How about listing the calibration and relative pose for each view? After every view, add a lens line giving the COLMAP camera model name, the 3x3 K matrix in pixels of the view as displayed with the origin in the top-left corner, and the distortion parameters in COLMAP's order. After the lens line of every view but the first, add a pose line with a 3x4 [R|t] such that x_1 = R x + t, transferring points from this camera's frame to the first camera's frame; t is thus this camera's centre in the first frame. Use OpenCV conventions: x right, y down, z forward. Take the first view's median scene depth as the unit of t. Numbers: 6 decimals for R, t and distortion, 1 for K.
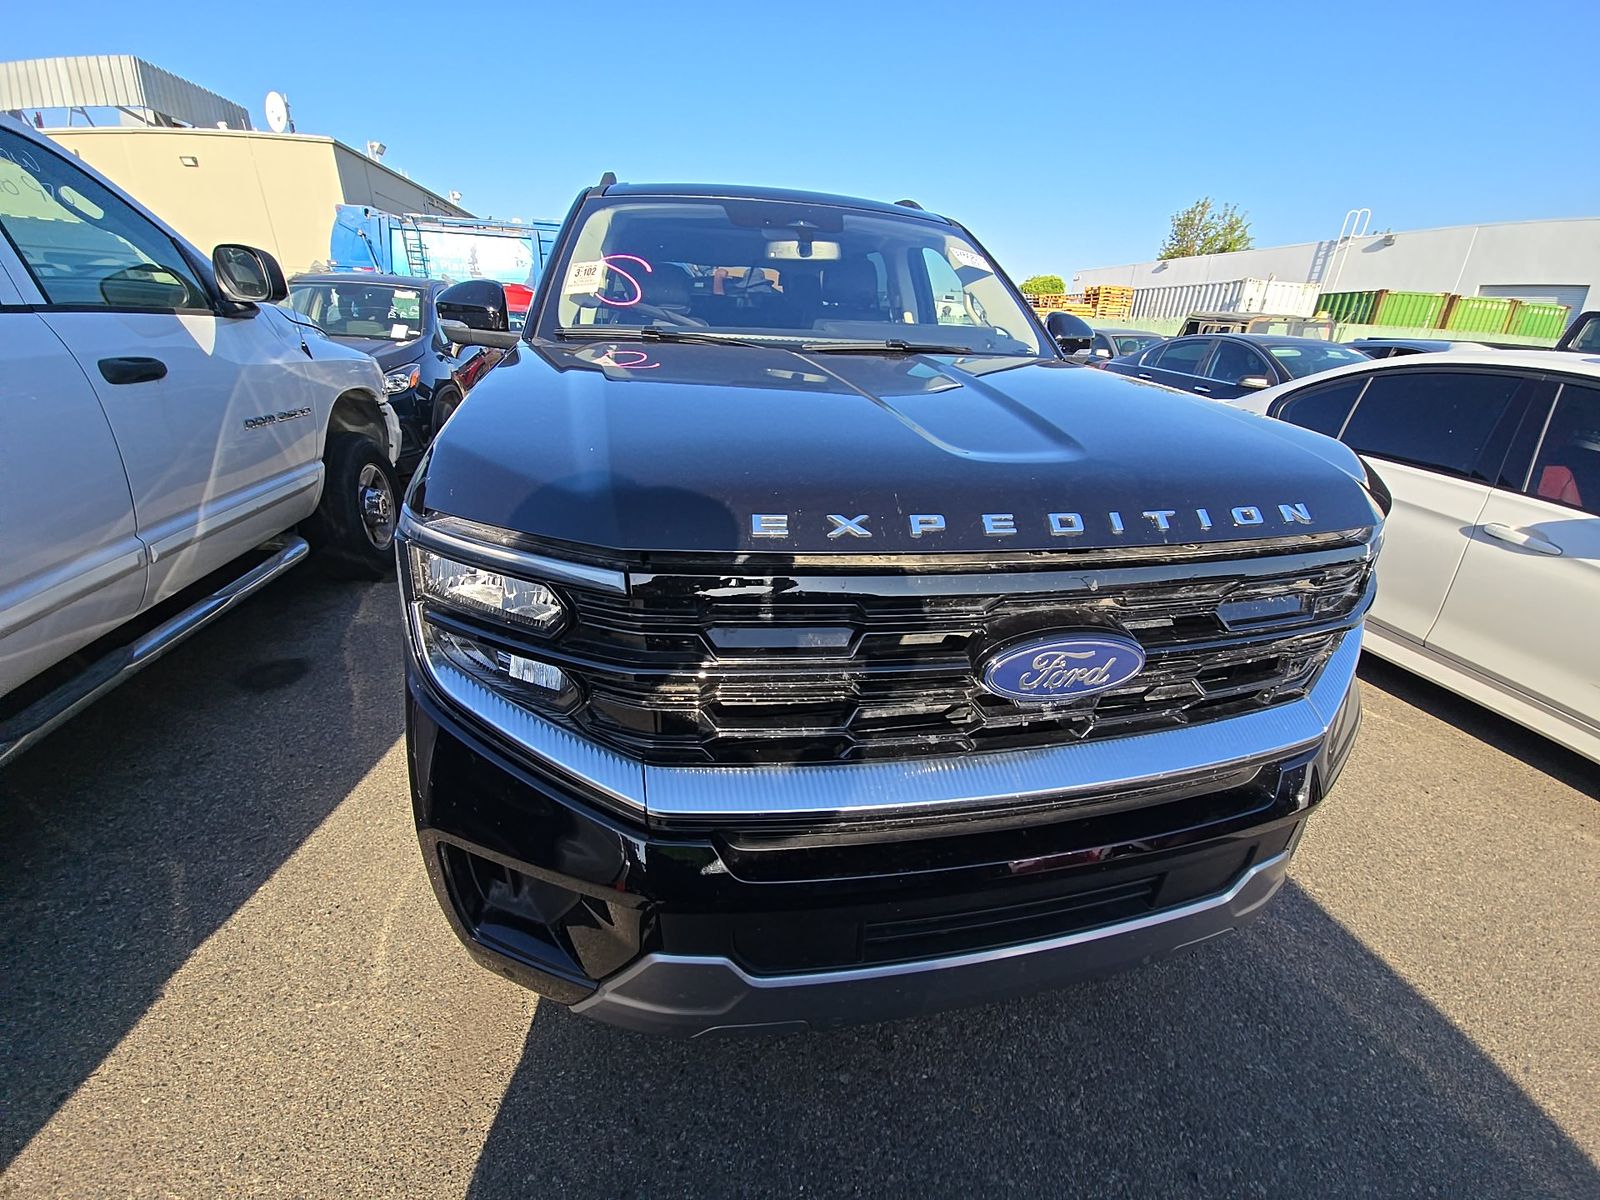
lens RADIAL K [[655.7, 0, 805.0], [0, 655.7, 597.6], [0, 0, 1]] dist [0.033626, -0.017706]
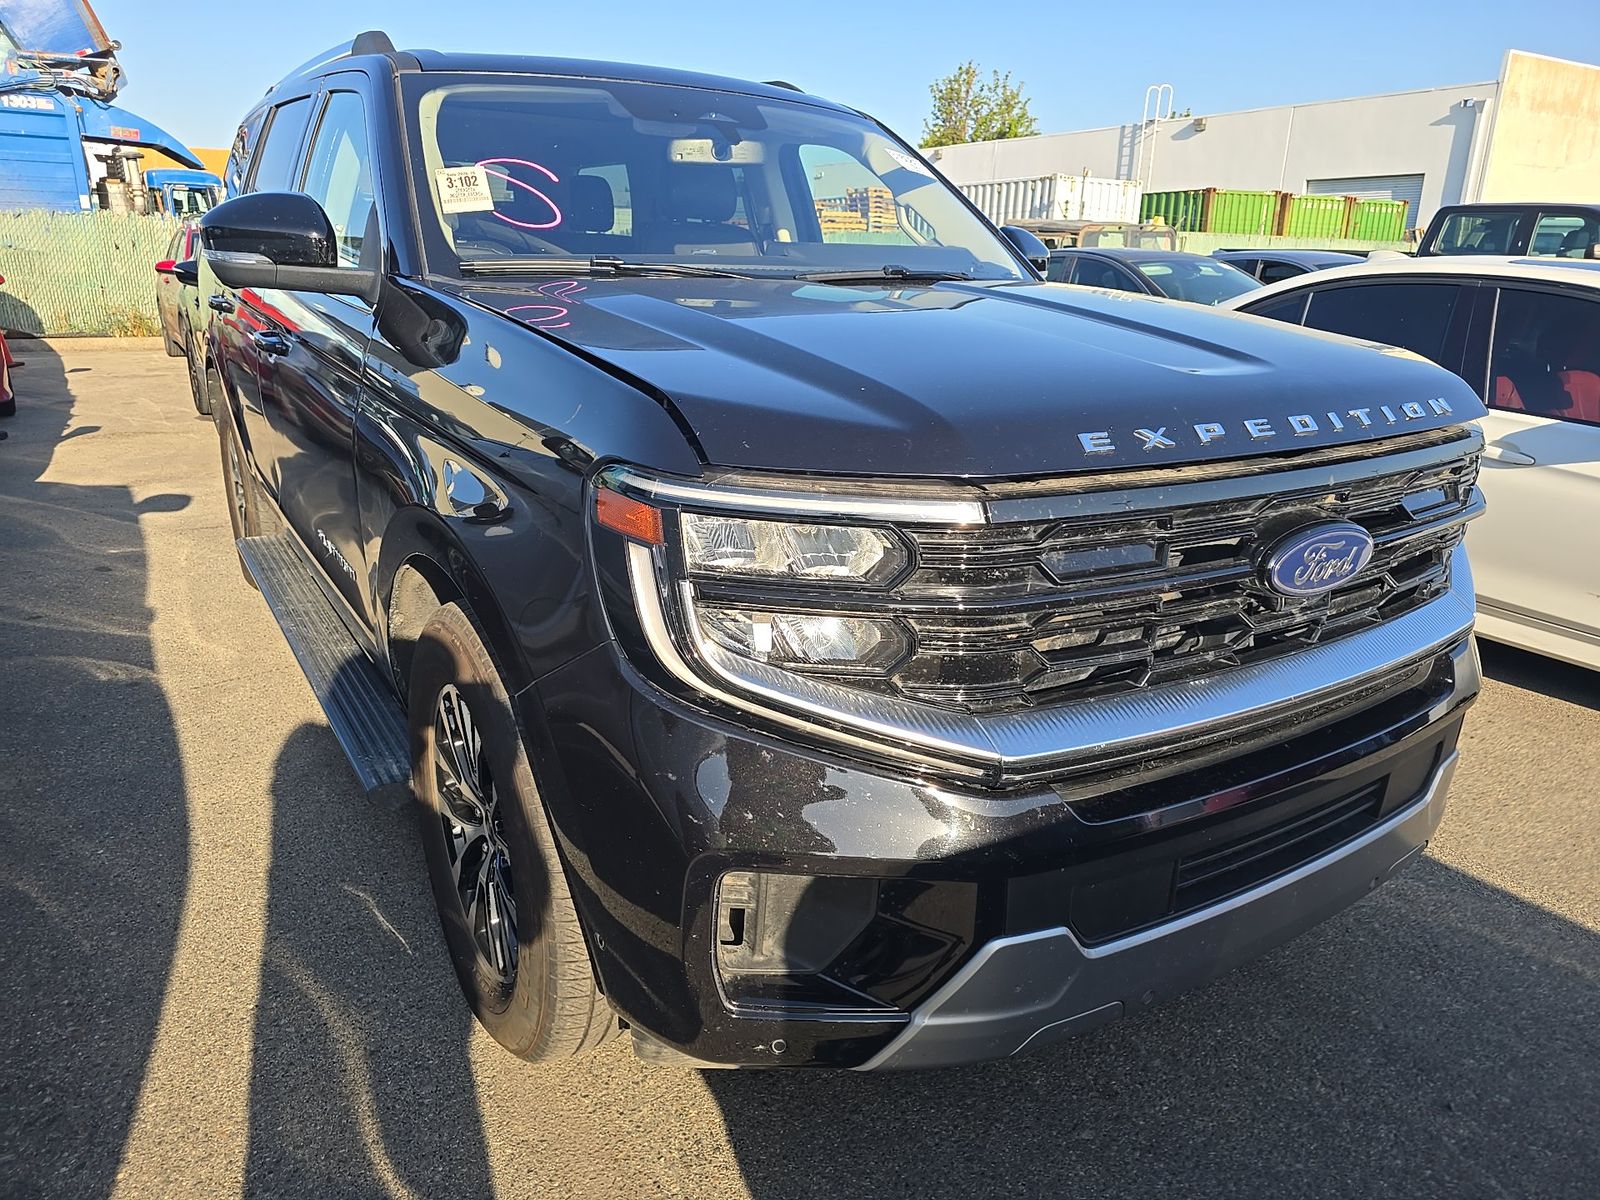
lens RADIAL K [[1116.0, 0, 800.0], [0, 1116.0, 600.0], [0, 0, 1]] dist [0.059889, -0.057210]
pose [[0.935172, -0.126277, 0.330919, -0.349213], [0.153490, 0.986486, -0.057324, 0.051193], [-0.319208, 0.104401, 0.941916, -0.147219]]
